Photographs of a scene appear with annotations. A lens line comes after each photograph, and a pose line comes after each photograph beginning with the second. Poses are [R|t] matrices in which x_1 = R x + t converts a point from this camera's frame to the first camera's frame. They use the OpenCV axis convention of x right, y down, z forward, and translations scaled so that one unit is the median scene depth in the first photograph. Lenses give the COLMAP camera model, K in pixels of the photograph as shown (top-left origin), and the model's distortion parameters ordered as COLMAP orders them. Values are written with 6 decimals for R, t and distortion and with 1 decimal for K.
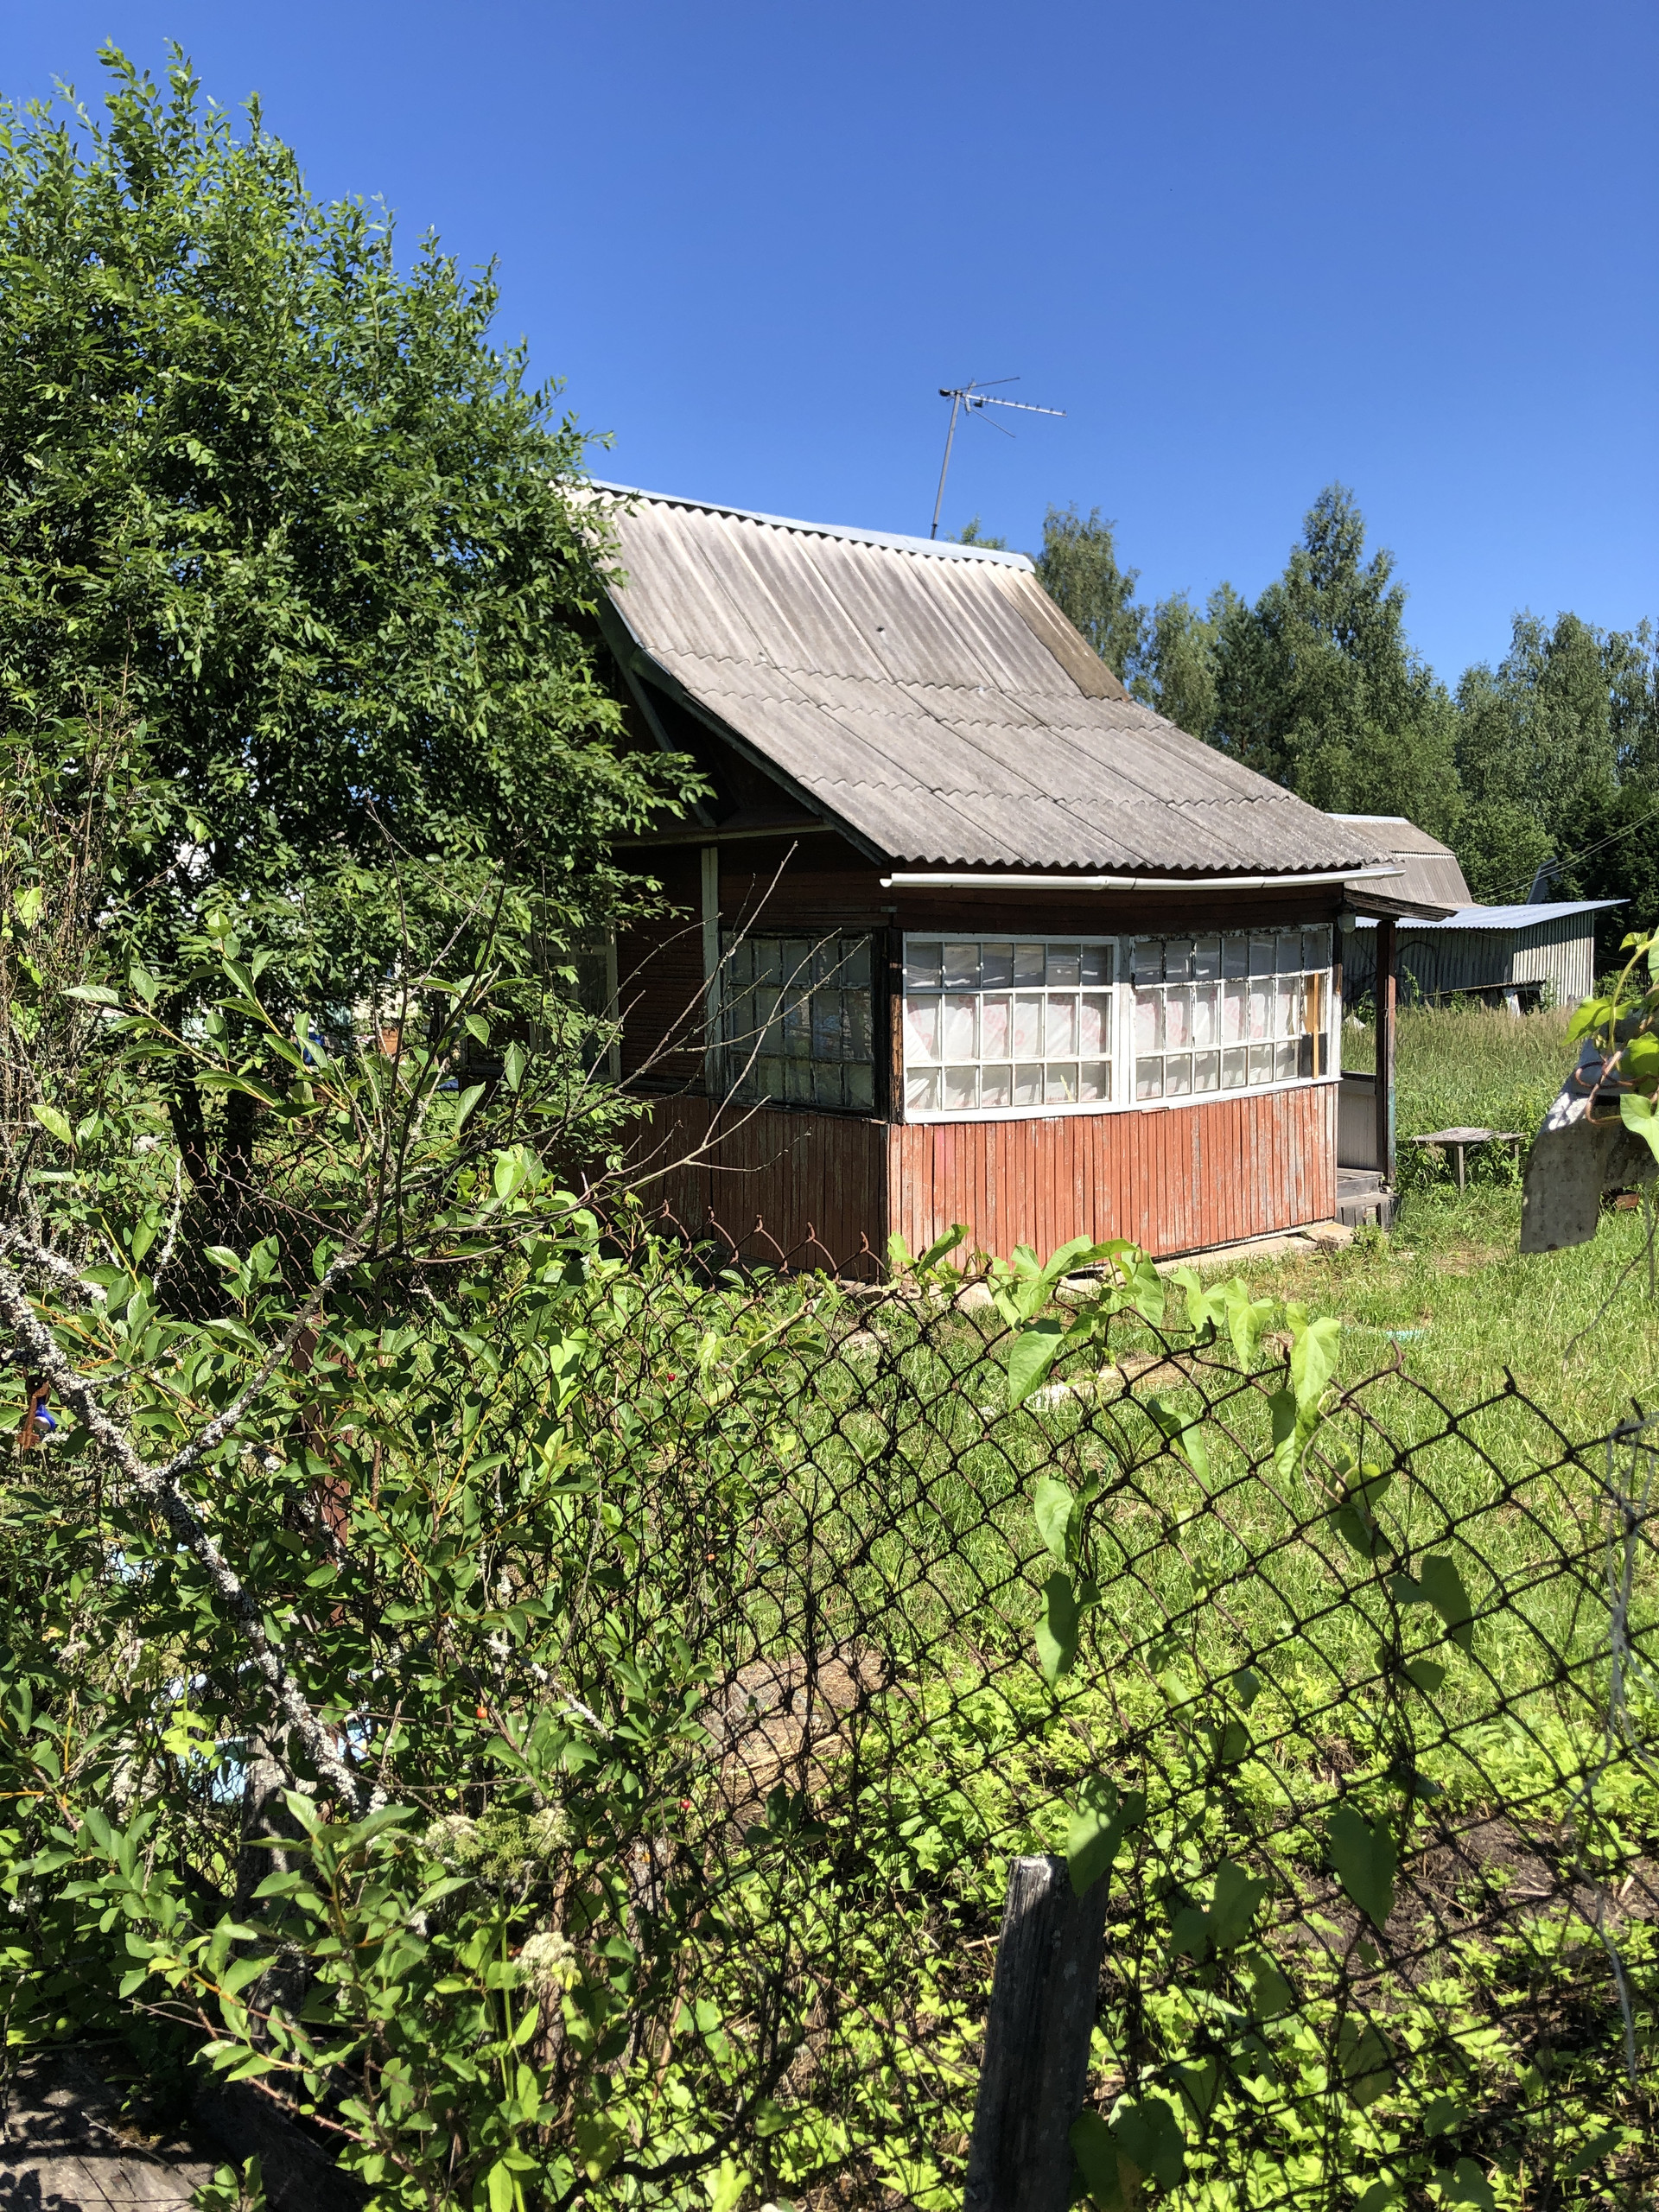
lens RADIAL K [[1809.8, 0, 829.5], [0, 1809.8, 1106.0], [0, 0, 1]] dist [0.070473, -0.090806]
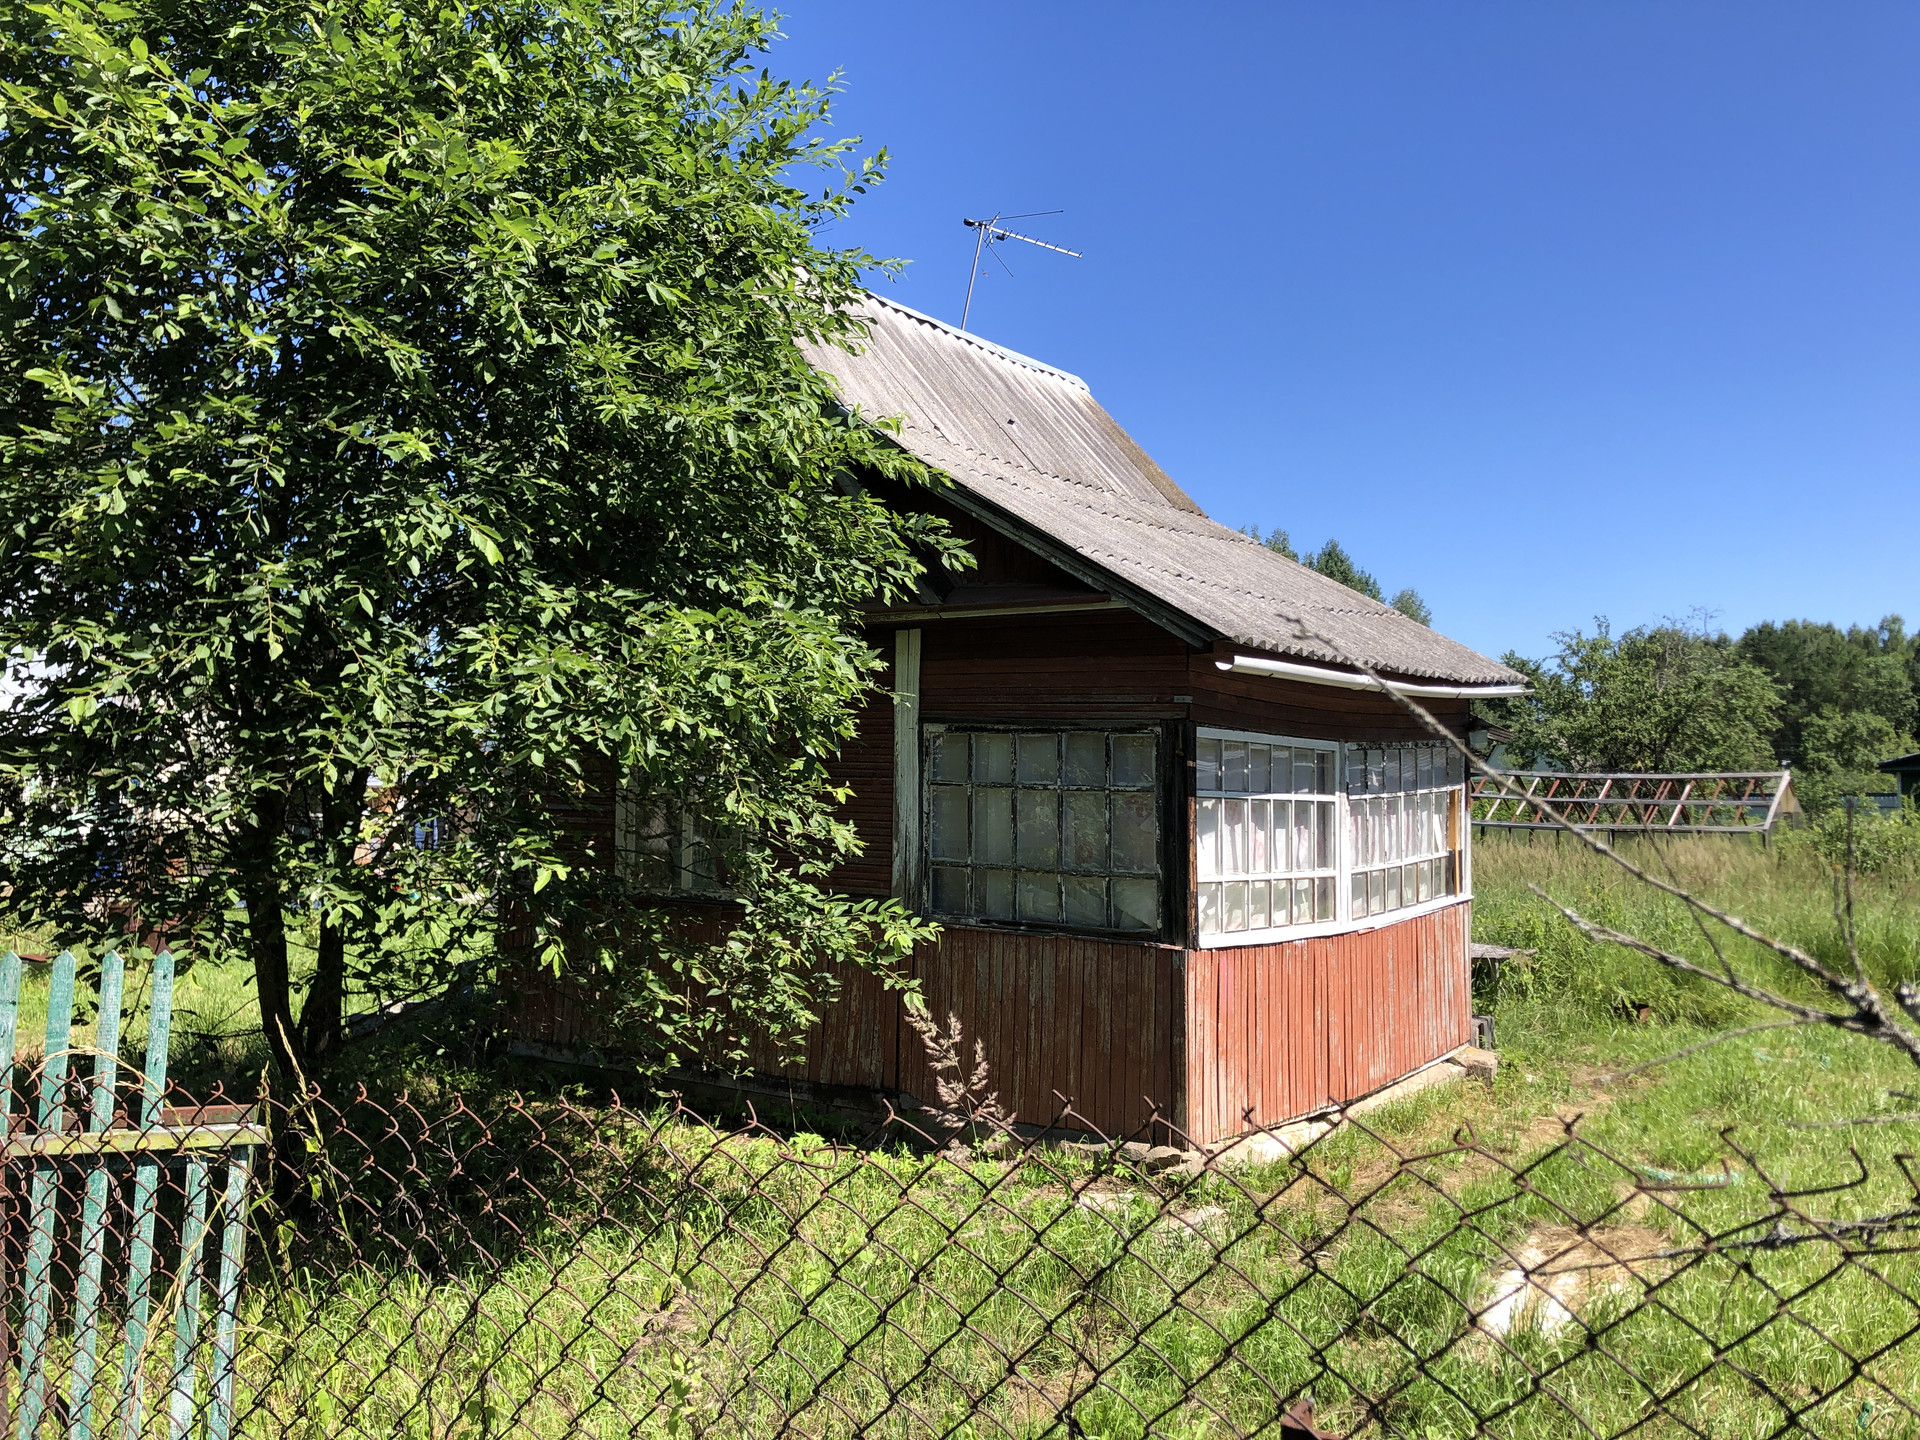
lens RADIAL K [[1570.9, 0, 969.7], [0, 1570.9, 693.3], [0, 0, 1]] dist [0.070473, -0.090806]
pose [[0.962447, 0.034978, 0.269206, -0.250766], [0.002690, 0.990387, -0.138300, -0.006894], [-0.271455, 0.133831, 0.953101, 0.279301]]
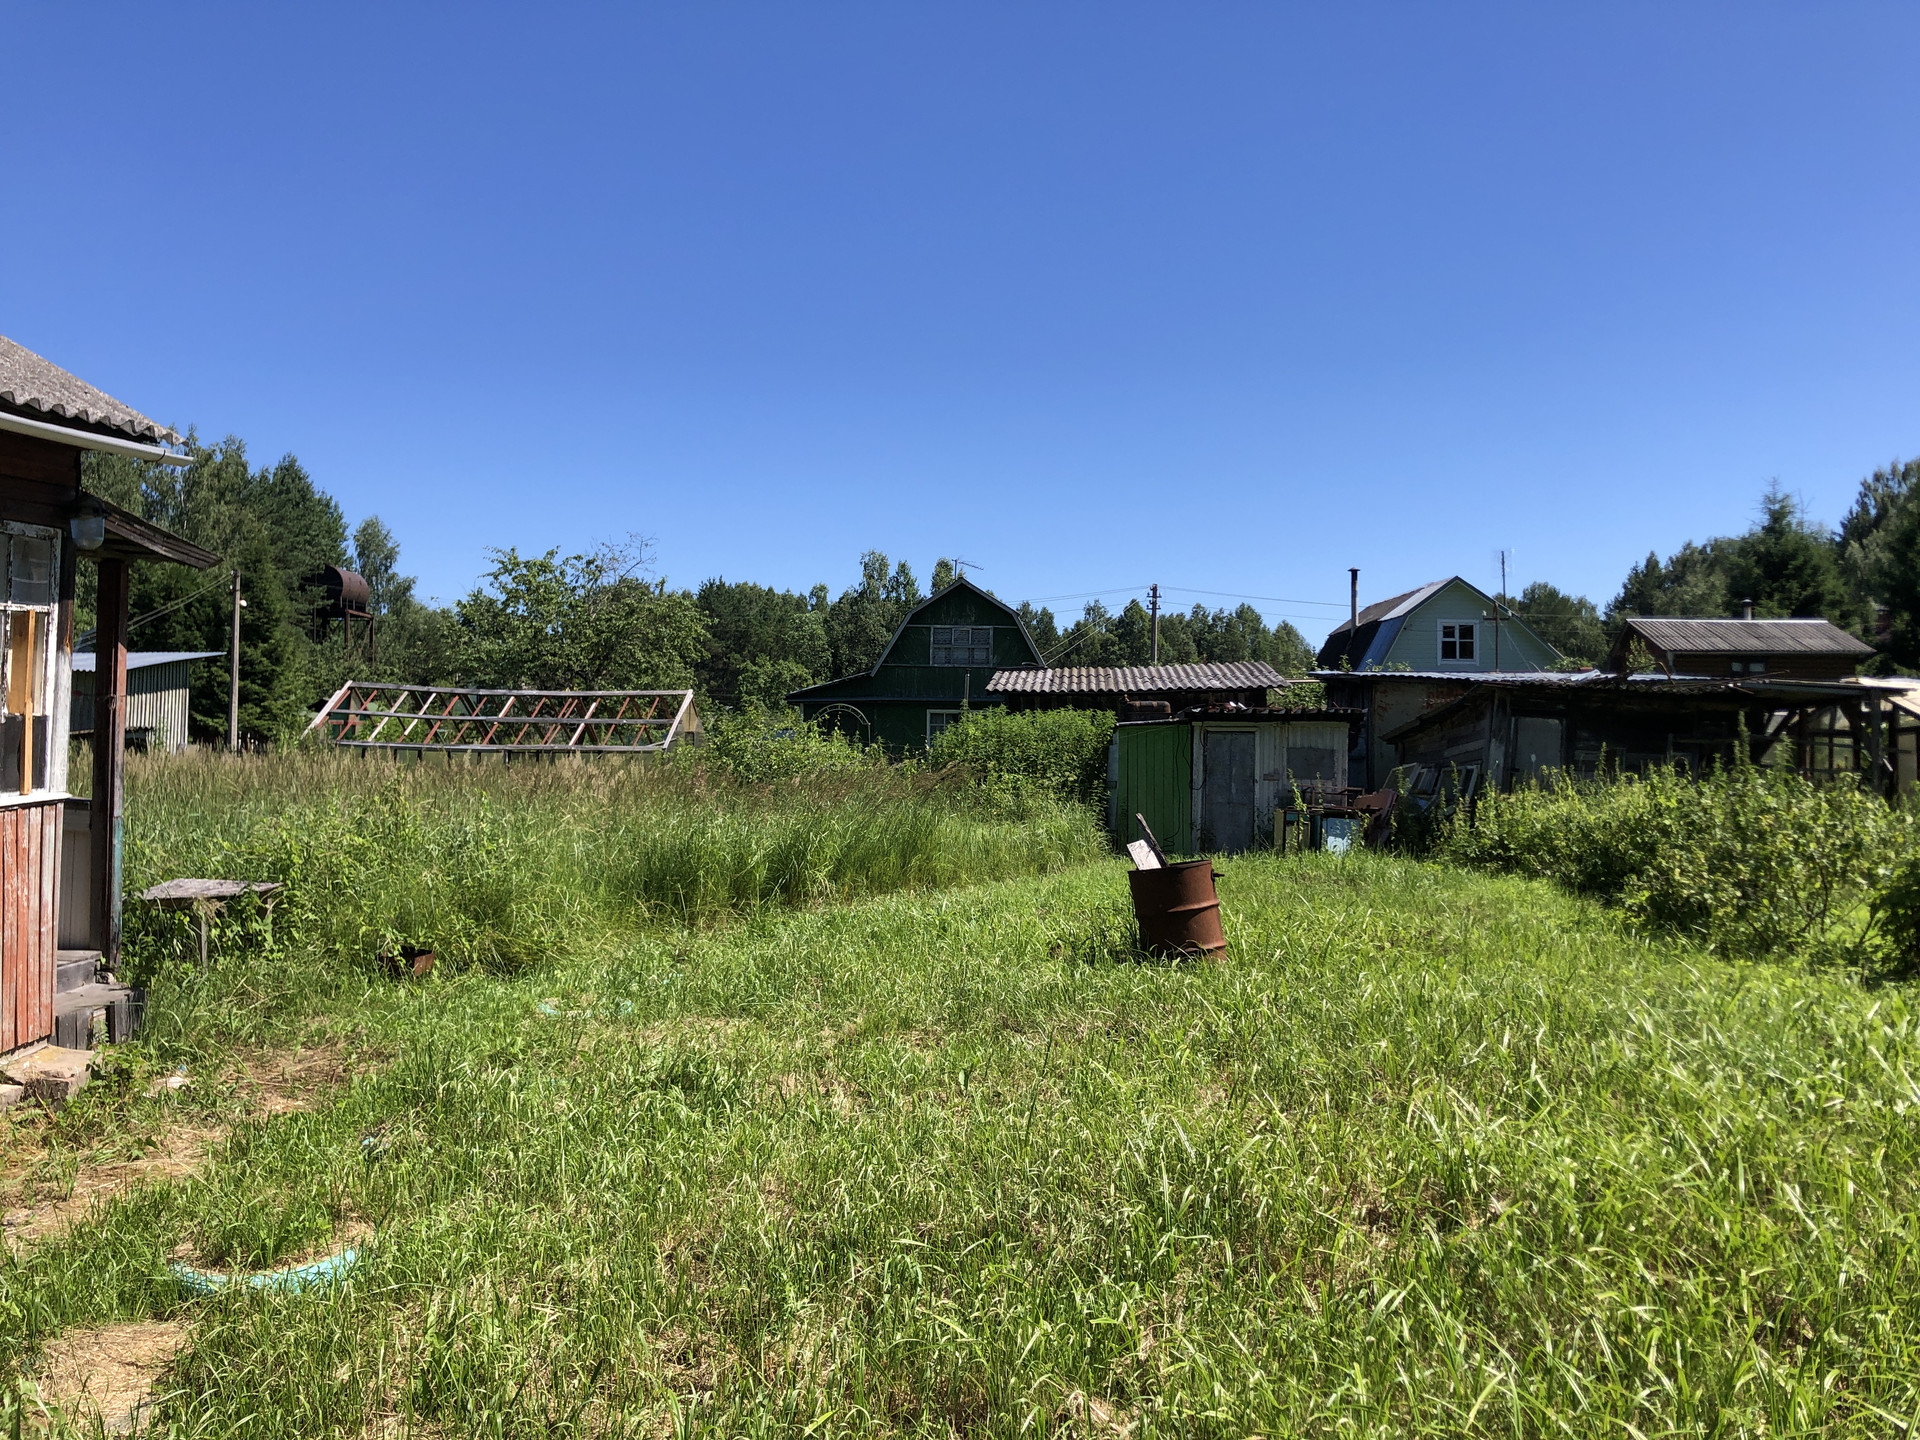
lens RADIAL K [[1570.9, 0, 969.7], [0, 1570.9, 693.3], [0, 0, 1]] dist [0.070473, -0.090806]
pose [[0.624922, 0.046665, 0.779291, 0.070954], [0.039999, 0.994987, -0.091657, 0.012621], [-0.779662, 0.088450, 0.619923, 0.524550]]
